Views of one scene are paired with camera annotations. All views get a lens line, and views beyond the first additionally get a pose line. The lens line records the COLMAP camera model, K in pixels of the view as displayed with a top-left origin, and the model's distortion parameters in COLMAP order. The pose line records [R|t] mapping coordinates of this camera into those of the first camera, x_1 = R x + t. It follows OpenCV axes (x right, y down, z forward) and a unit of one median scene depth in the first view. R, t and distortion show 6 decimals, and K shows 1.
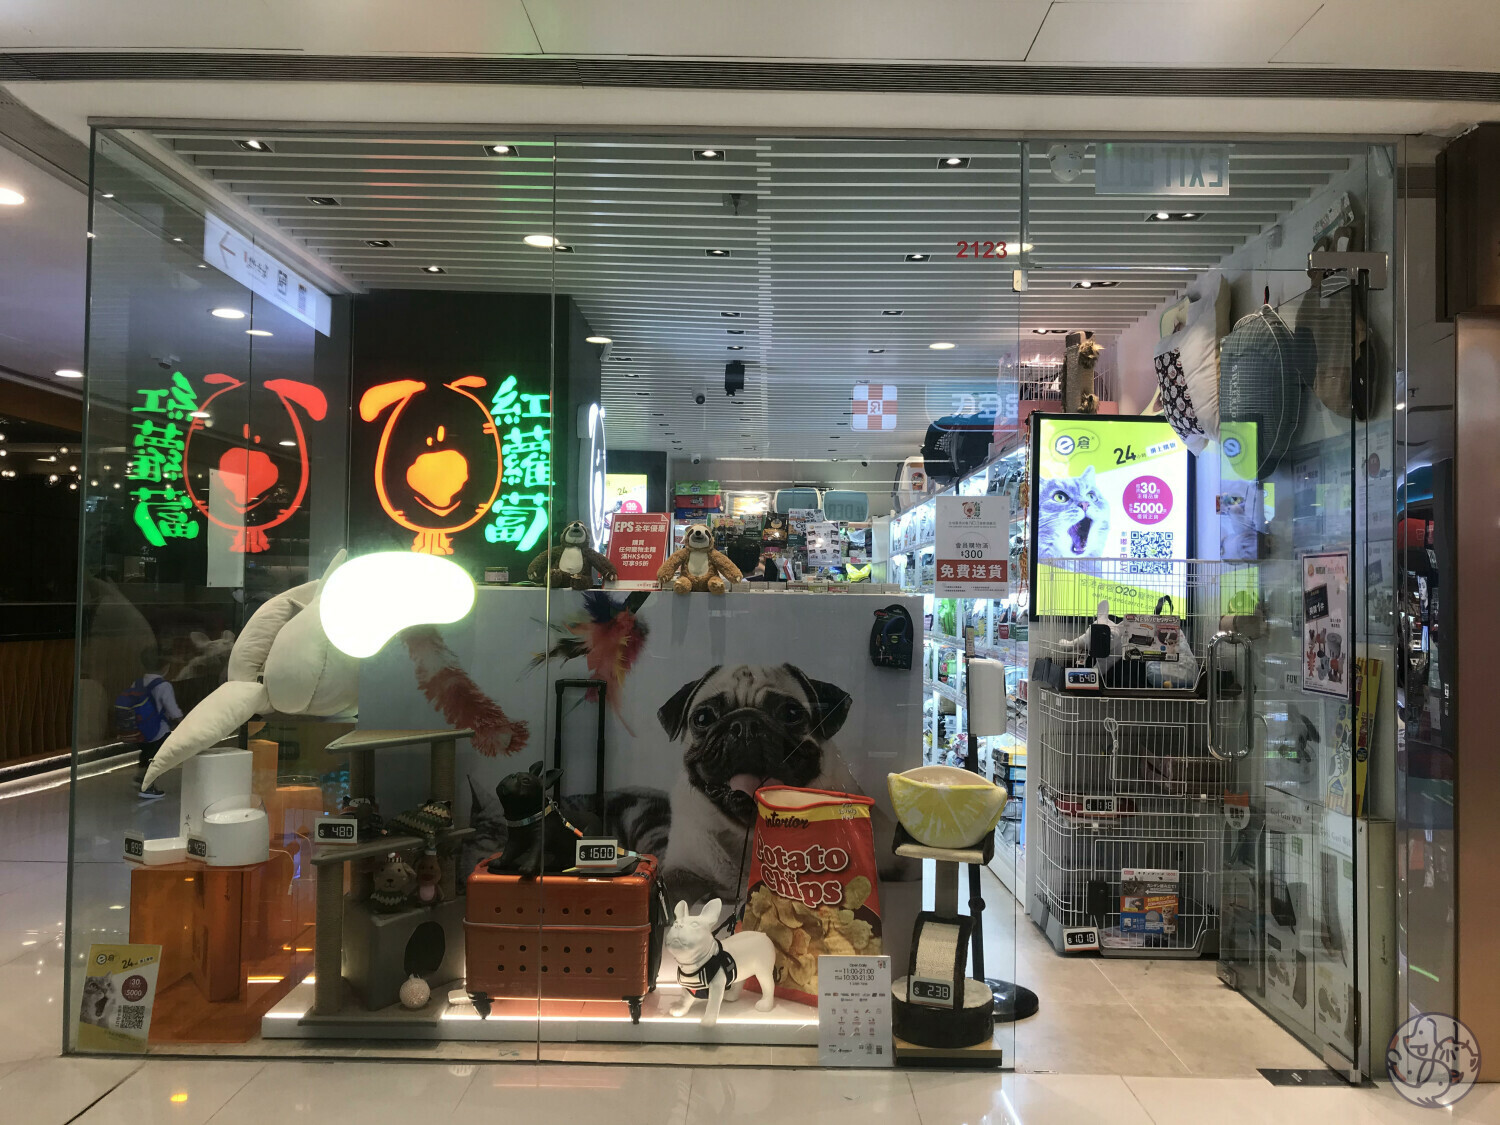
lens RADIAL K [[1248.4, 0, 756.1], [0, 1248.4, 562.3], [0, 0, 1]] dist [0.084279, -0.120878]
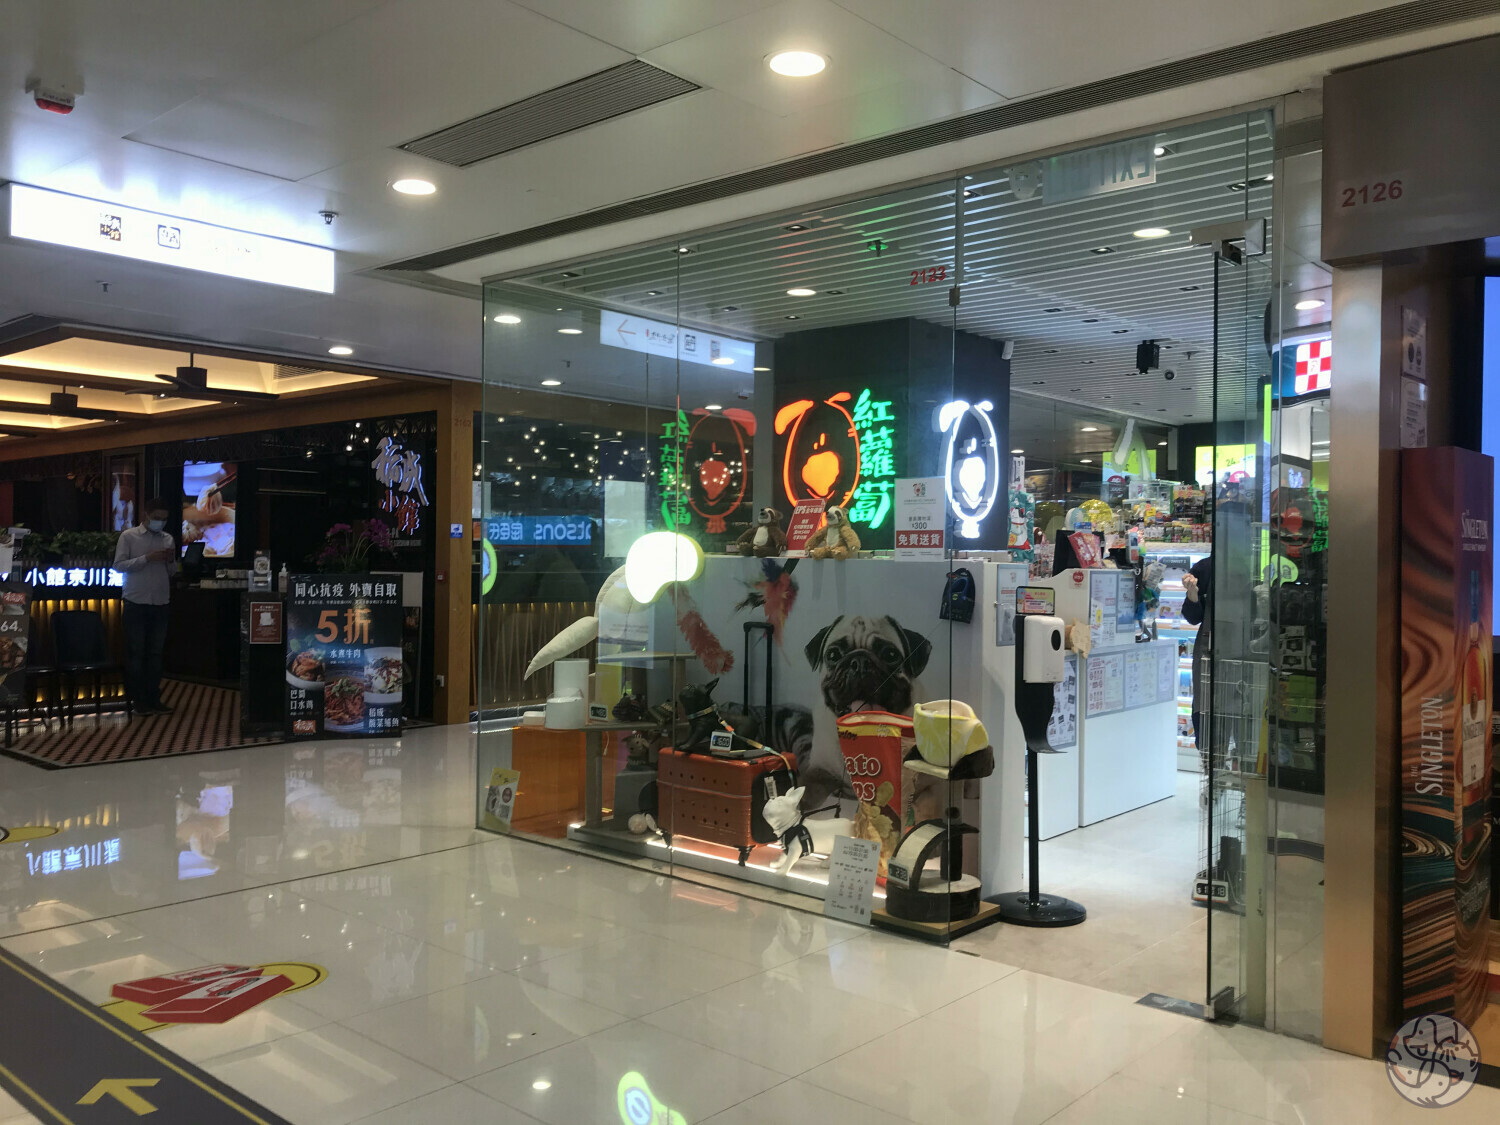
lens RADIAL K [[1233.4, 0, 748.0], [0, 1233.4, 566.1], [0, 0, 1]] dist [0.188983, -0.429652]
pose [[0.756989, -0.000838, -0.653427, 0.732005], [0.015321, 0.999747, 0.016467, 0.009197], [0.653248, -0.022477, 0.756810, -0.031572]]
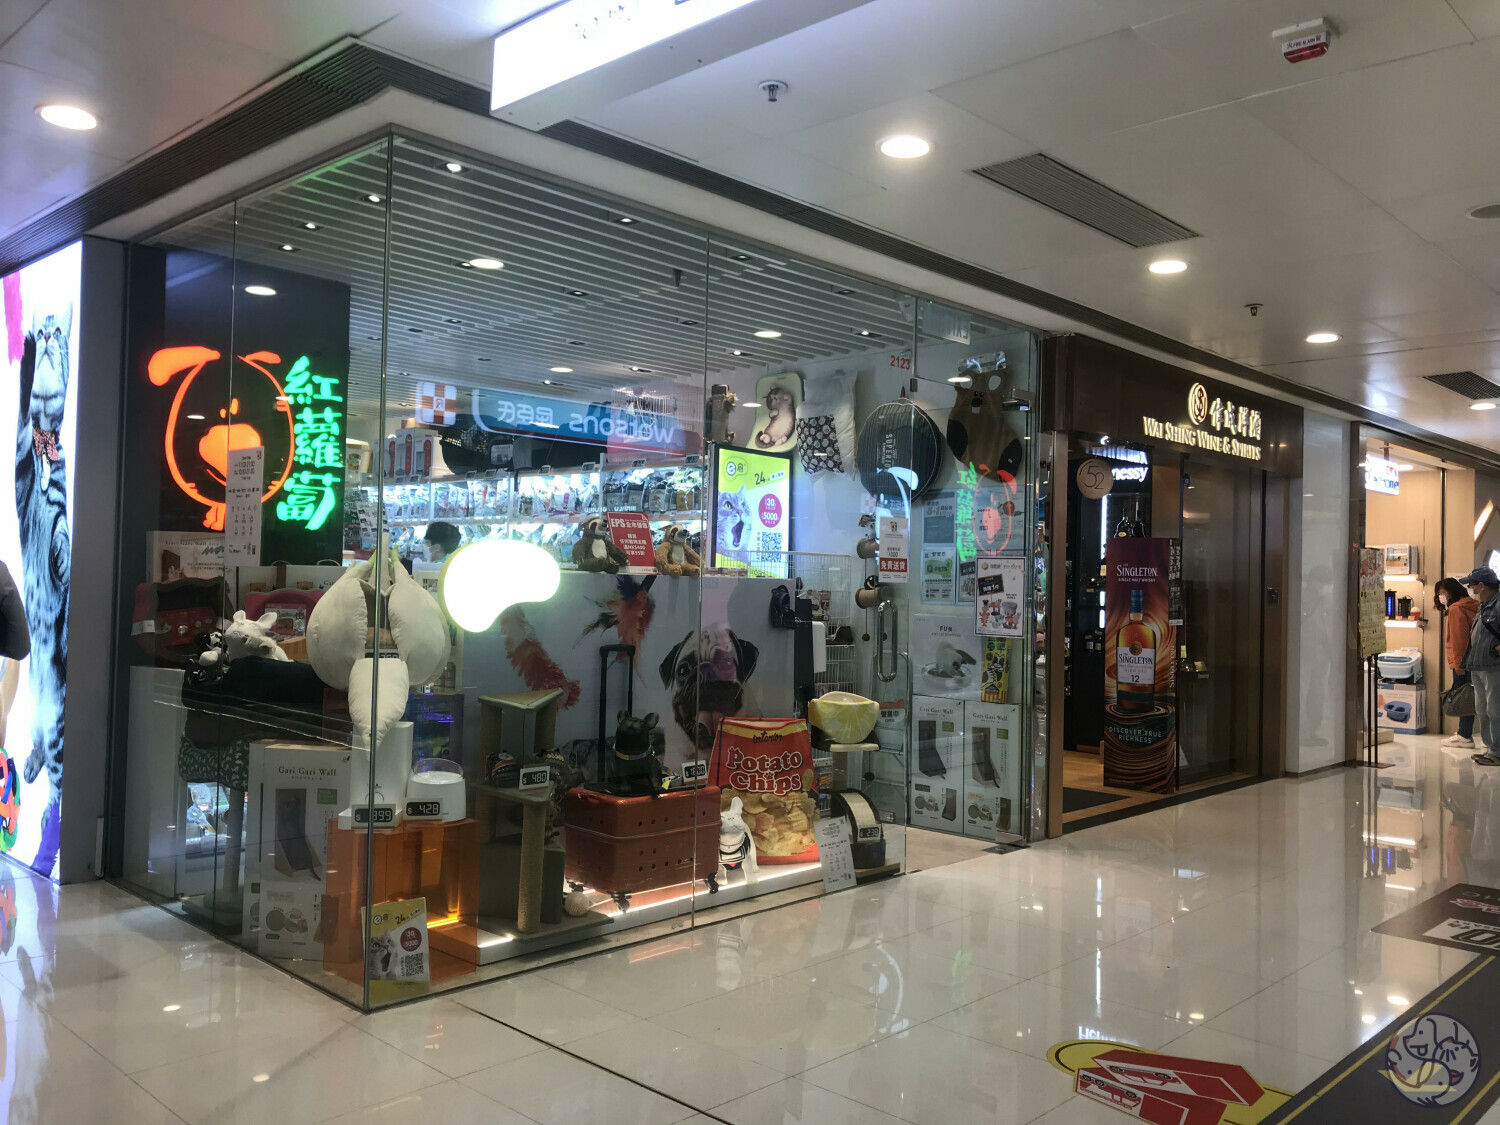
lens RADIAL K [[1238.3, 0, 750.0], [0, 1238.3, 562.5], [0, 0, 1]] dist [0.139385, -0.367183]
pose [[0.682201, 0.012874, 0.731051, -0.954739], [-0.032233, 0.999402, 0.012478, -0.008787], [-0.730454, -0.032077, 0.682208, 0.054995]]
